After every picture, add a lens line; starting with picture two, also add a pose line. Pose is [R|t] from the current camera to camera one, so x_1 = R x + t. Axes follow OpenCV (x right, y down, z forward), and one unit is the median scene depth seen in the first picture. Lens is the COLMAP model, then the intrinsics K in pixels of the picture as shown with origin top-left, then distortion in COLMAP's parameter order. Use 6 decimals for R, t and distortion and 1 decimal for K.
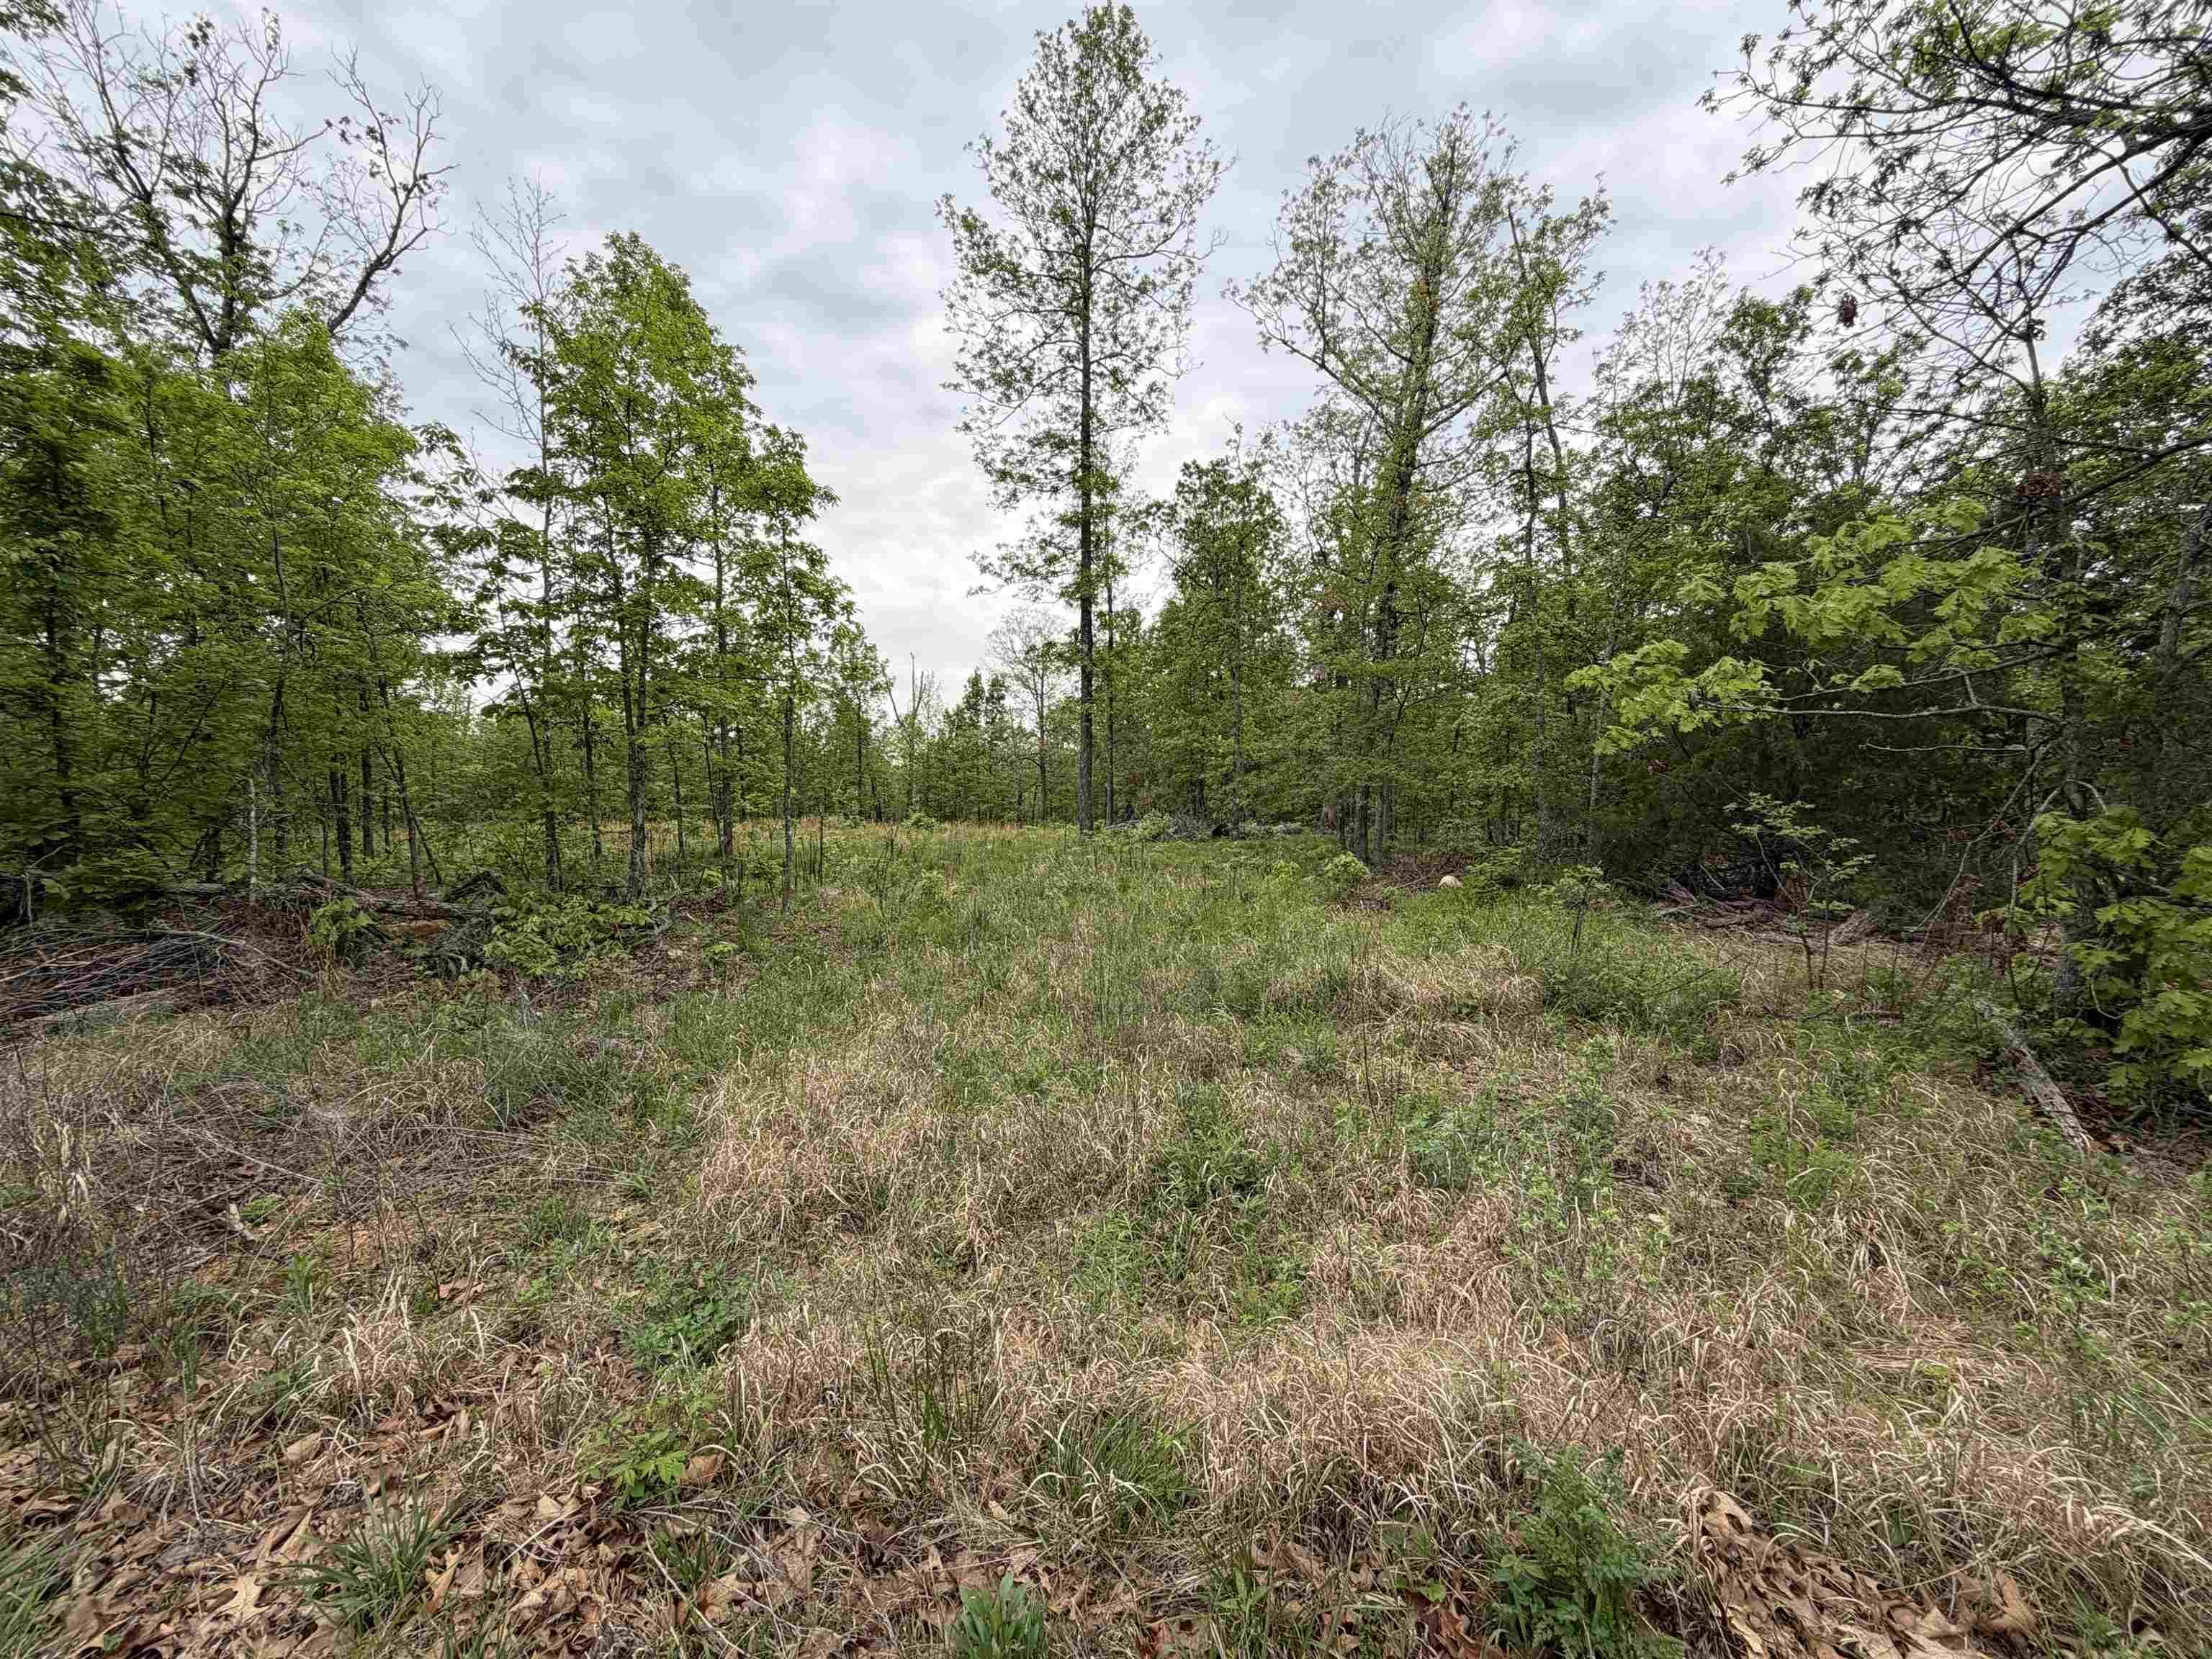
lens RADIAL K [[903.0, 0, 1106.0], [0, 903.0, 829.5], [0, 0, 1]] dist [-0.019537, 0.005041]
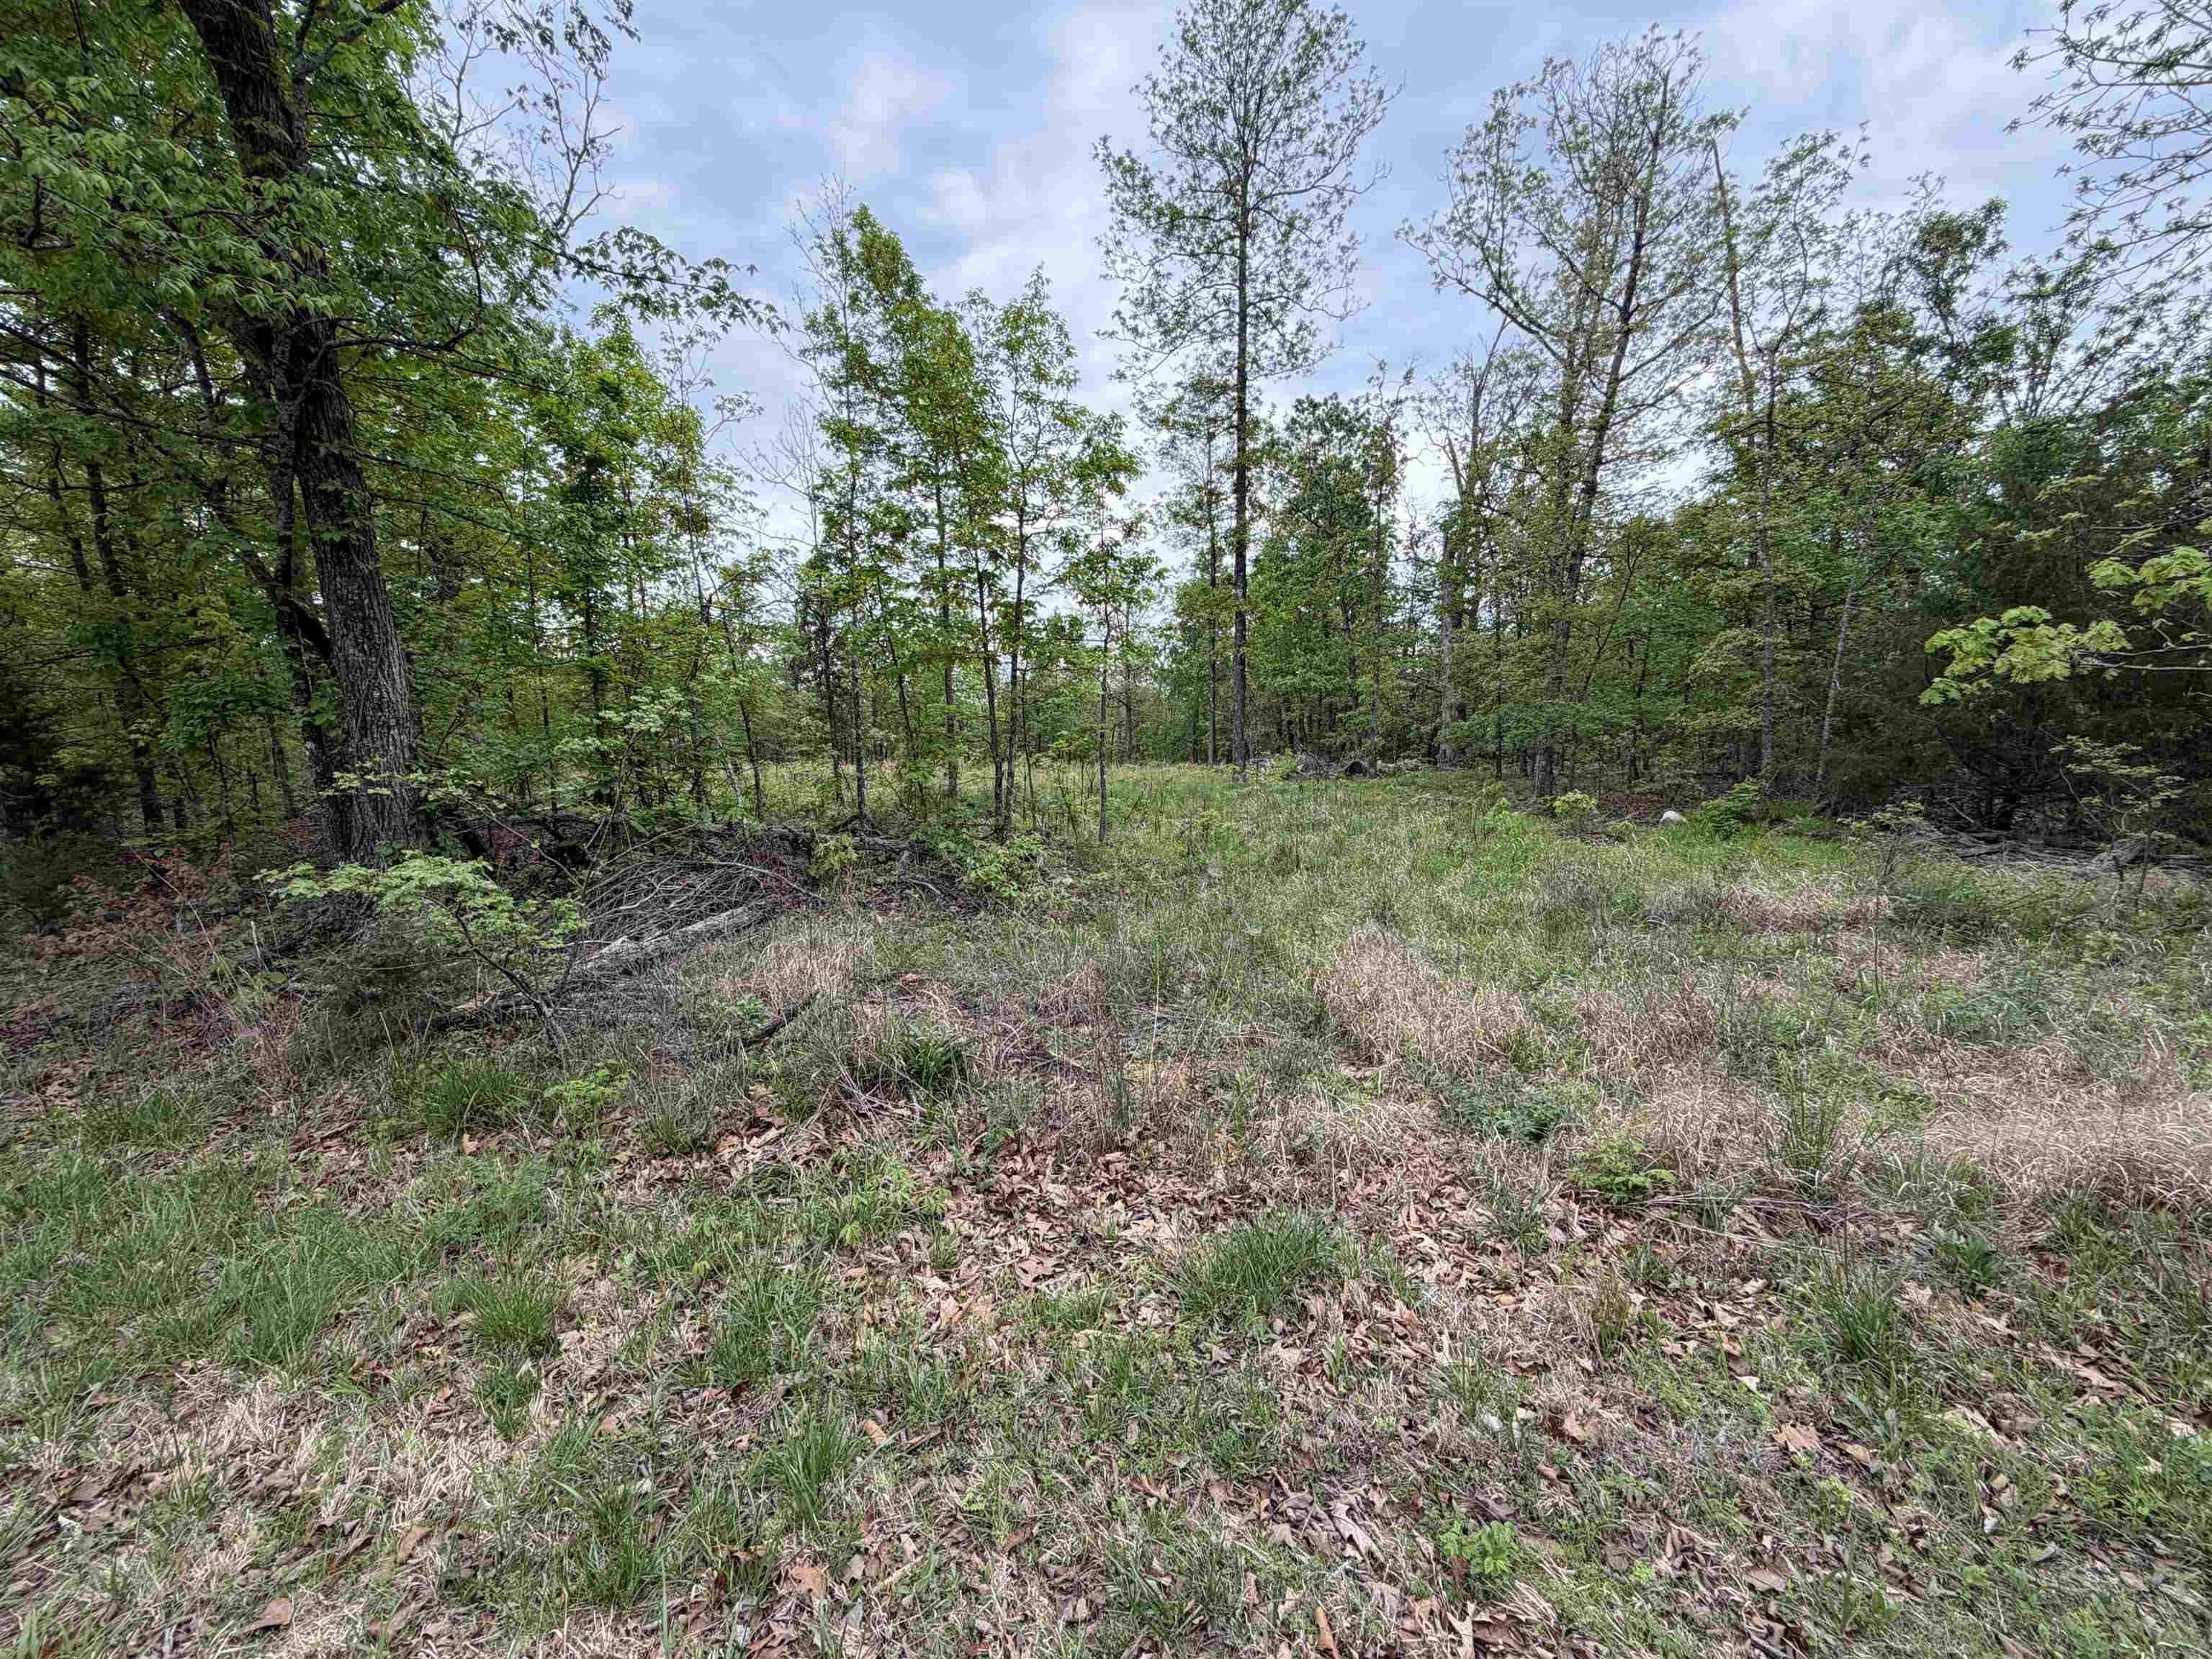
lens RADIAL K [[912.9, 0, 1106.0], [0, 912.9, 829.5], [0, 0, 1]] dist [-0.018203, 0.005394]
pose [[0.998892, -0.011561, -0.045628, -0.137070], [0.014653, 0.997577, 0.068014, -0.005710], [0.044732, -0.068607, 0.996640, -0.060624]]
